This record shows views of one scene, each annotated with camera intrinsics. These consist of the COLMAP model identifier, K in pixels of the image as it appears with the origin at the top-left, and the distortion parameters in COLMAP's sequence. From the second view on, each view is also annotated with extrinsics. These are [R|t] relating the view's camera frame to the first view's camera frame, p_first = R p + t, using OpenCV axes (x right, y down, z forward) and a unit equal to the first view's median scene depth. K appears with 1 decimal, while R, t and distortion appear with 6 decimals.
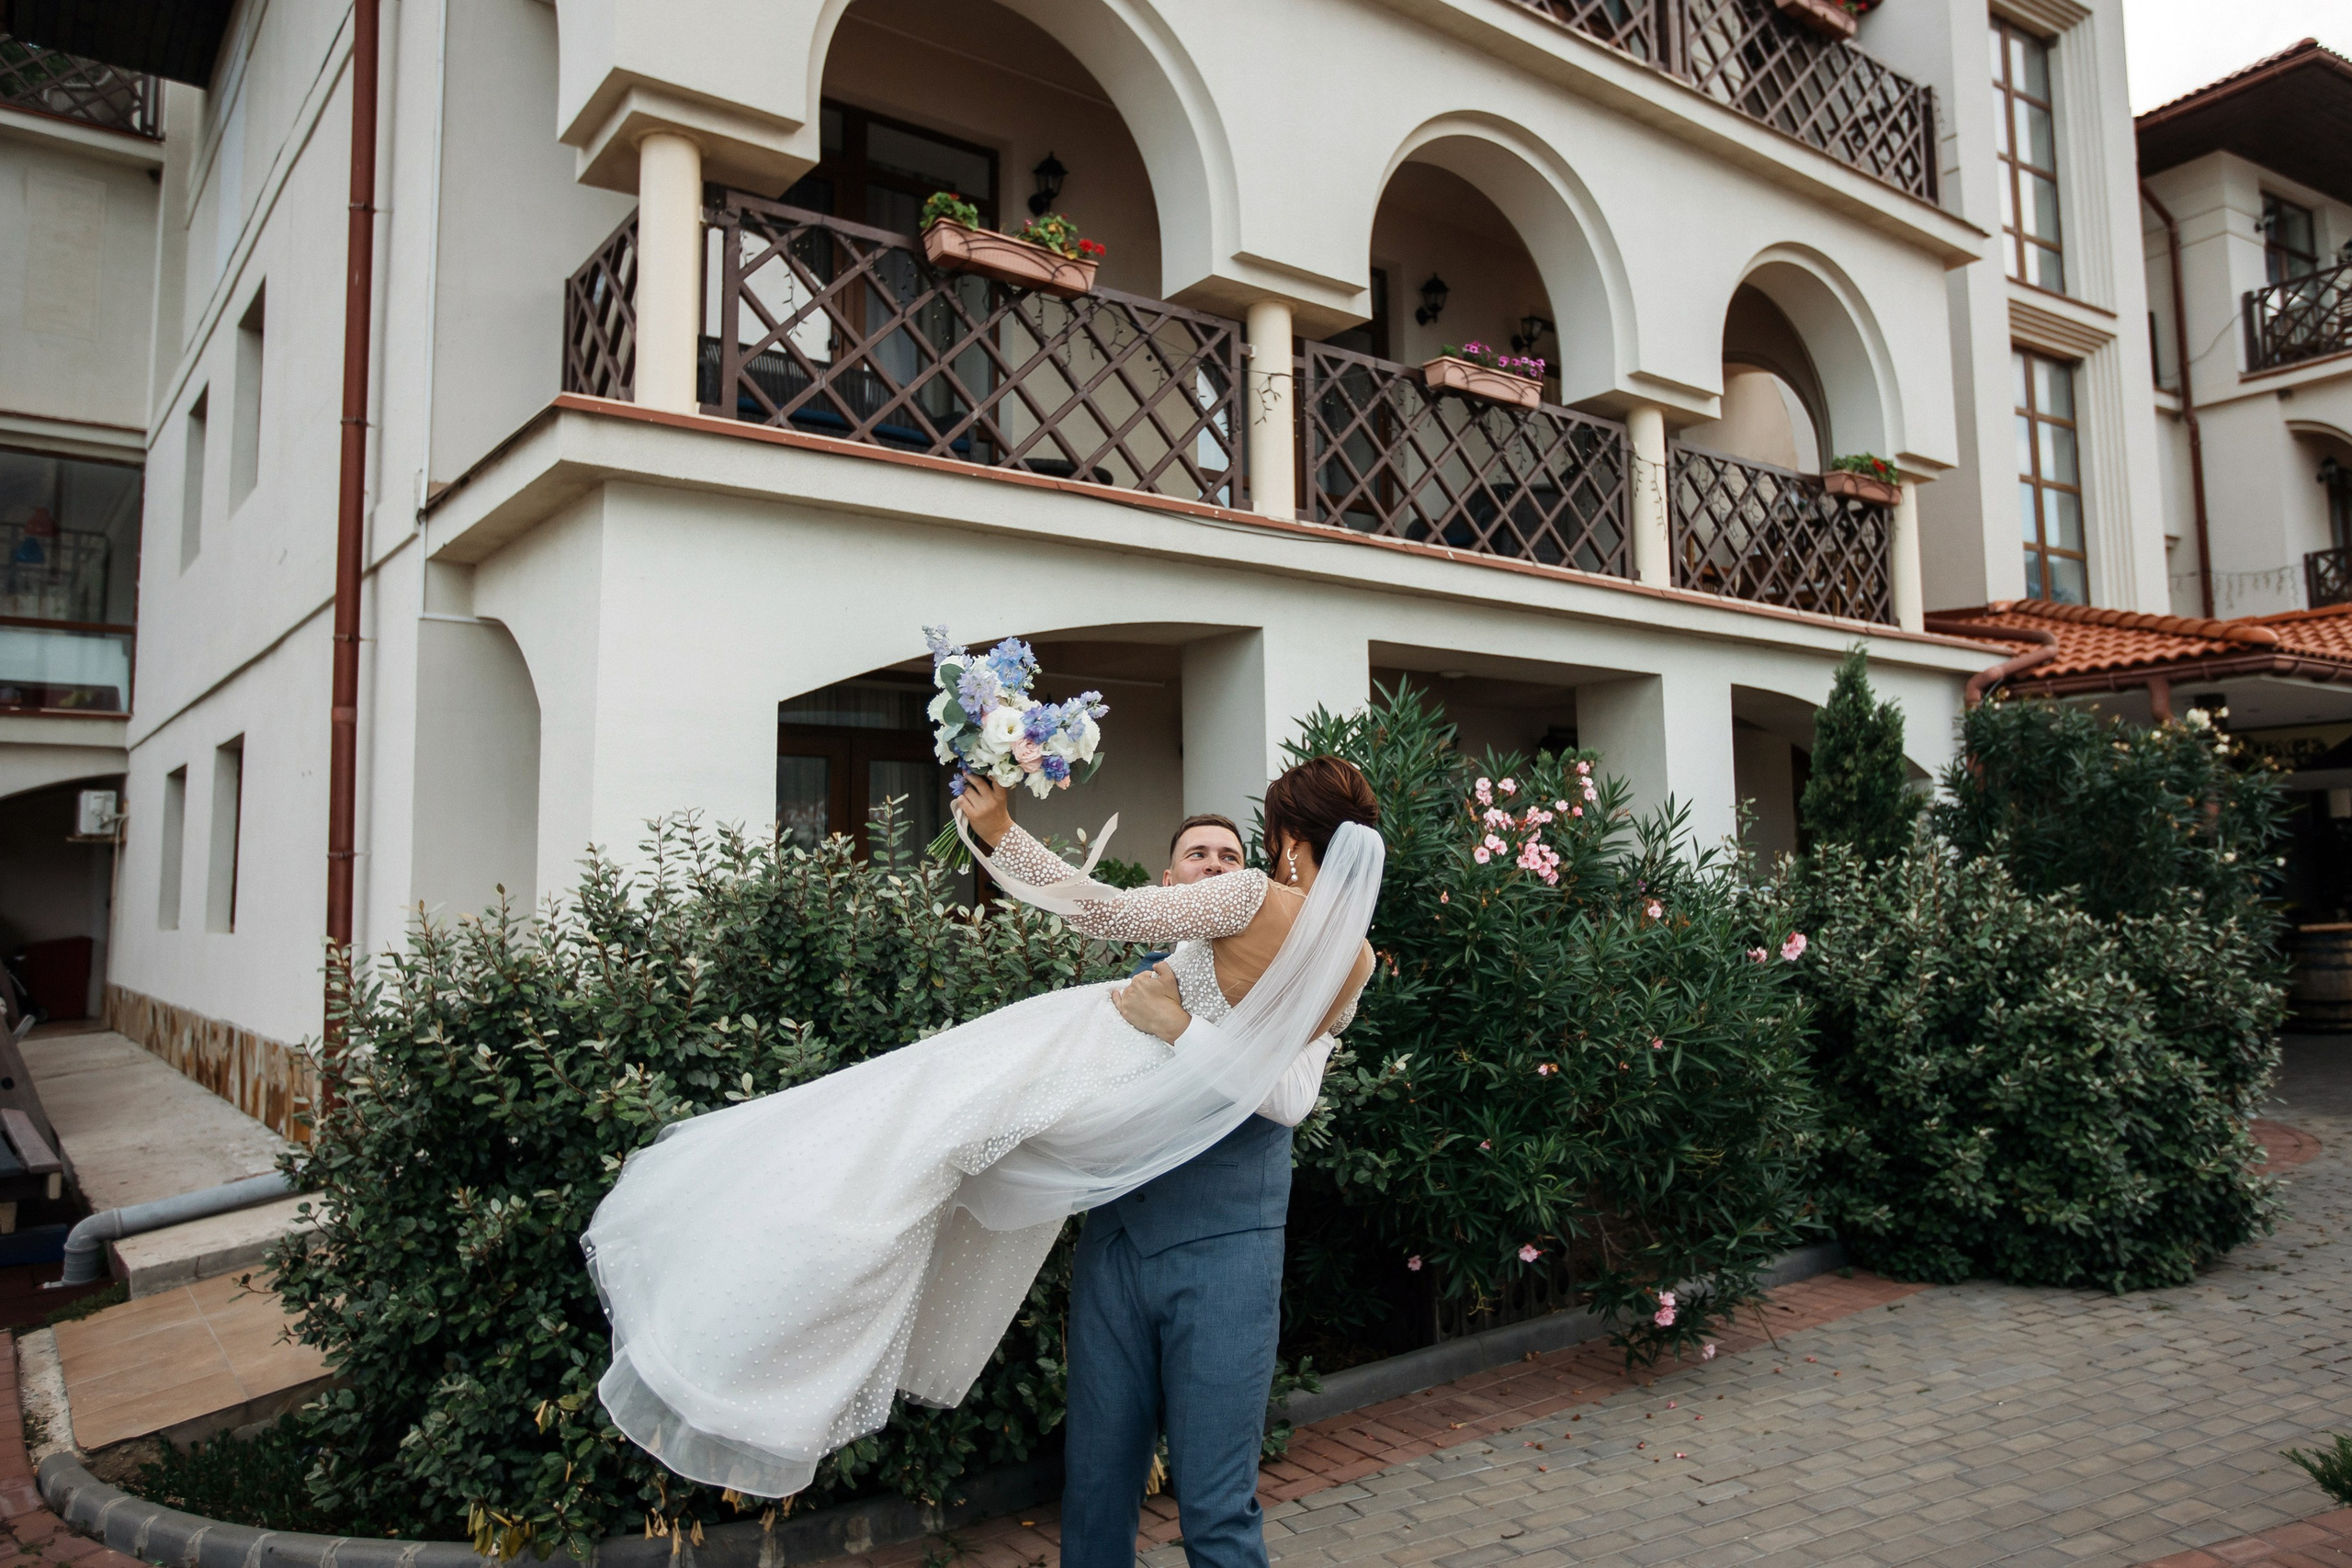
lens RADIAL K [[1651.7, 0, 1264.1], [0, 1651.7, 726.9], [0, 0, 1]] dist [-0.042487, 0.055813]
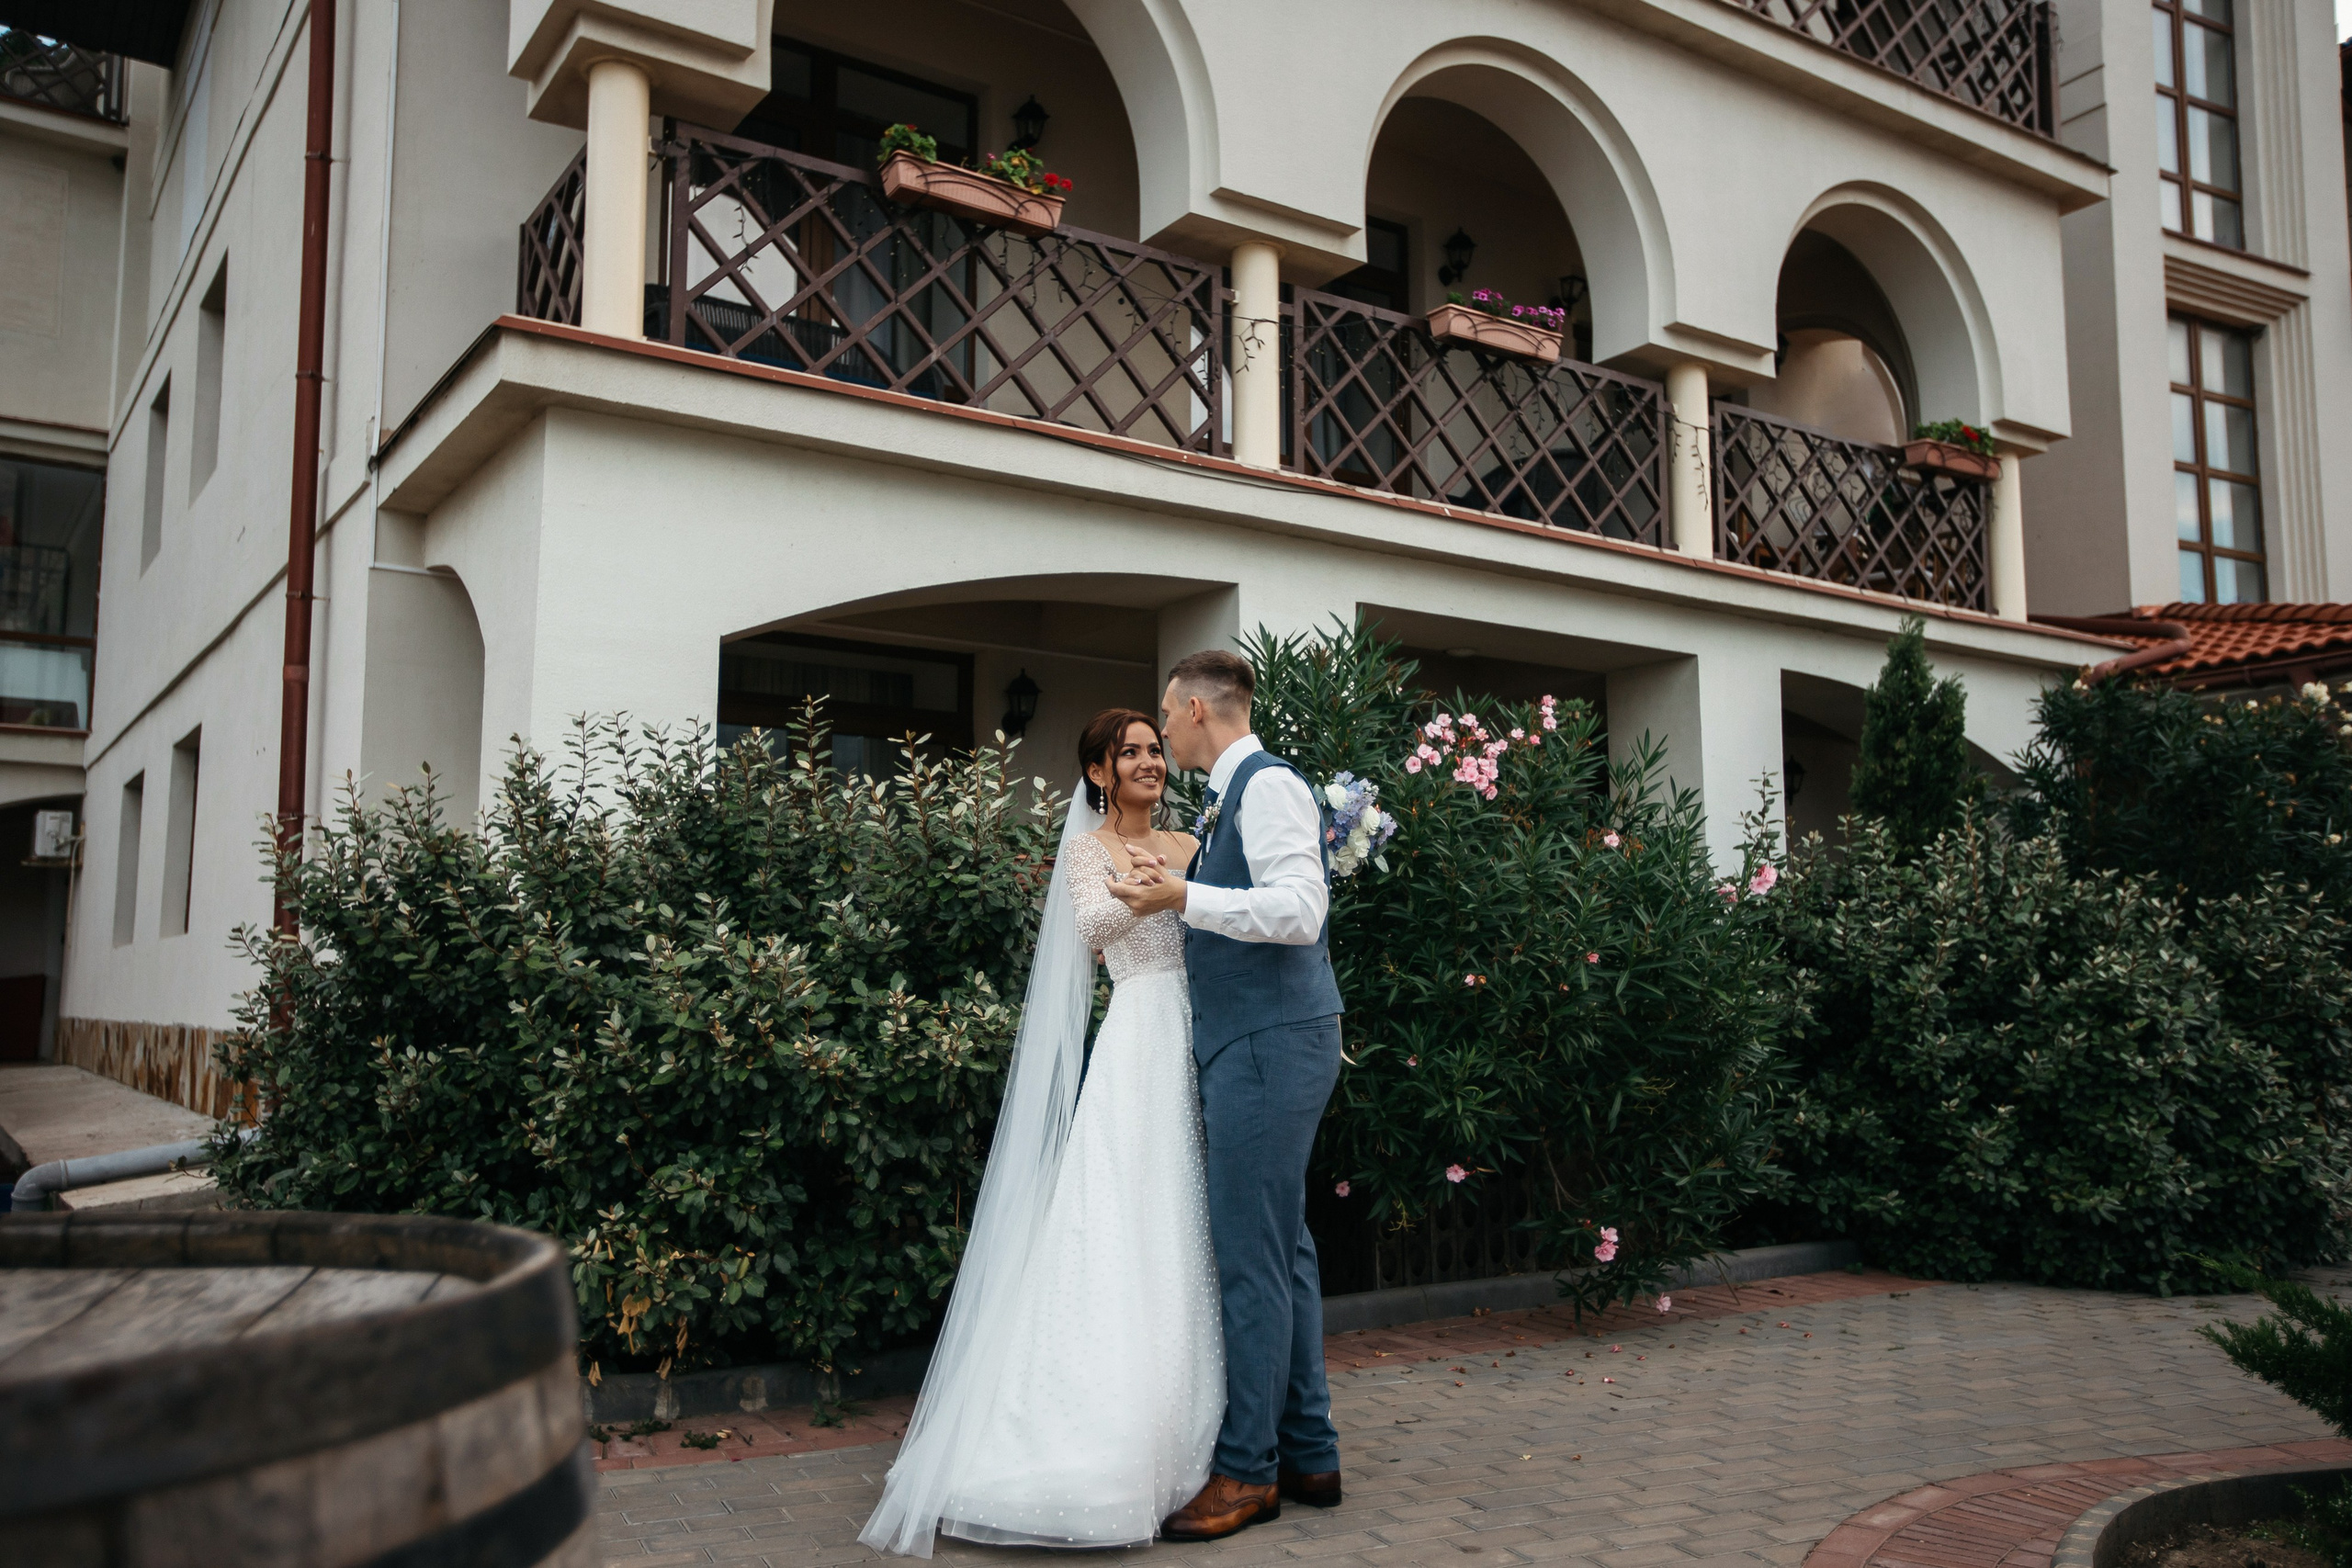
lens RADIAL K [[1900.3, 0, 1176.0], [0, 1900.3, 784.0], [0, 0, 1]] dist [-0.011692, 0.082268]
pose [[0.996054, 0.005443, -0.088580, 0.059592], [-0.006745, 0.999873, -0.014412, 0.068648], [0.088490, 0.014953, 0.995965, -0.079072]]
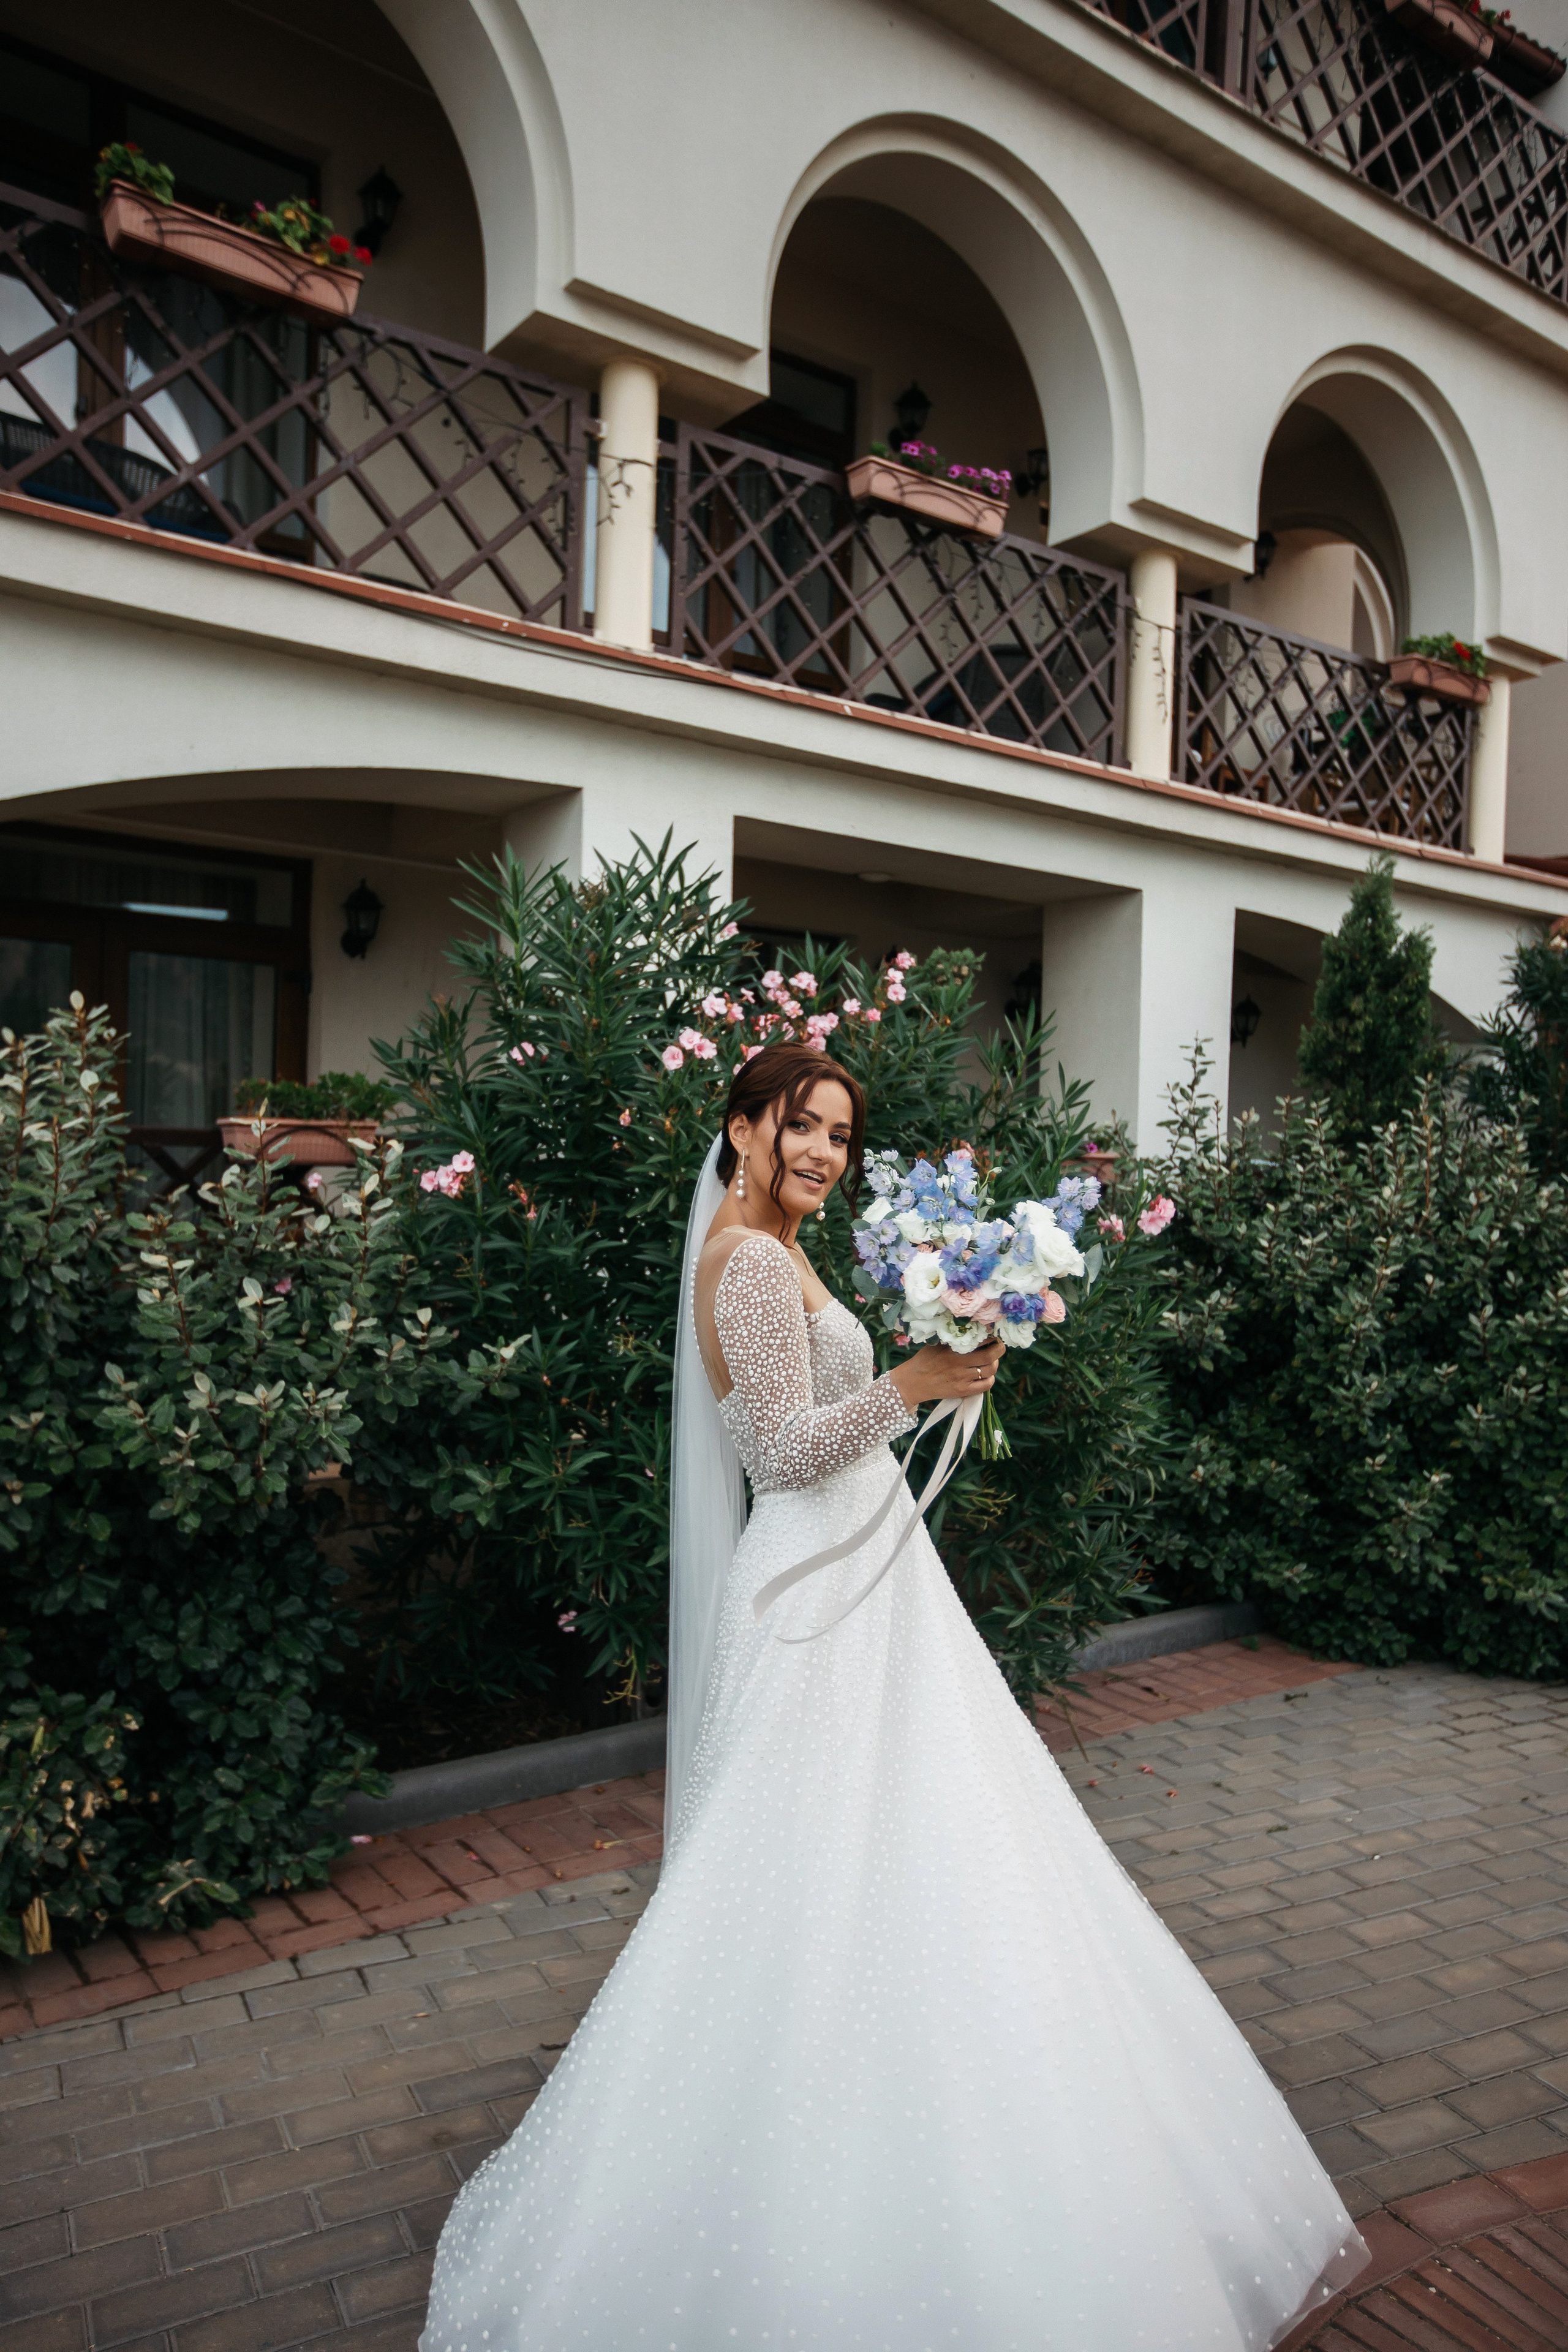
lens RADIAL K [[1693.0, 0, 796.1], [0, 1693.0, 1214.3], [0, 0, 1]] dist [-0.029569, 0.073614]
pose [[0.998136, 0.044674, -0.041577, 0.139699], [-0.039064, 0.991115, 0.127143, 0.032592], [0.046887, -0.125282, 0.991013, 0.189827]]
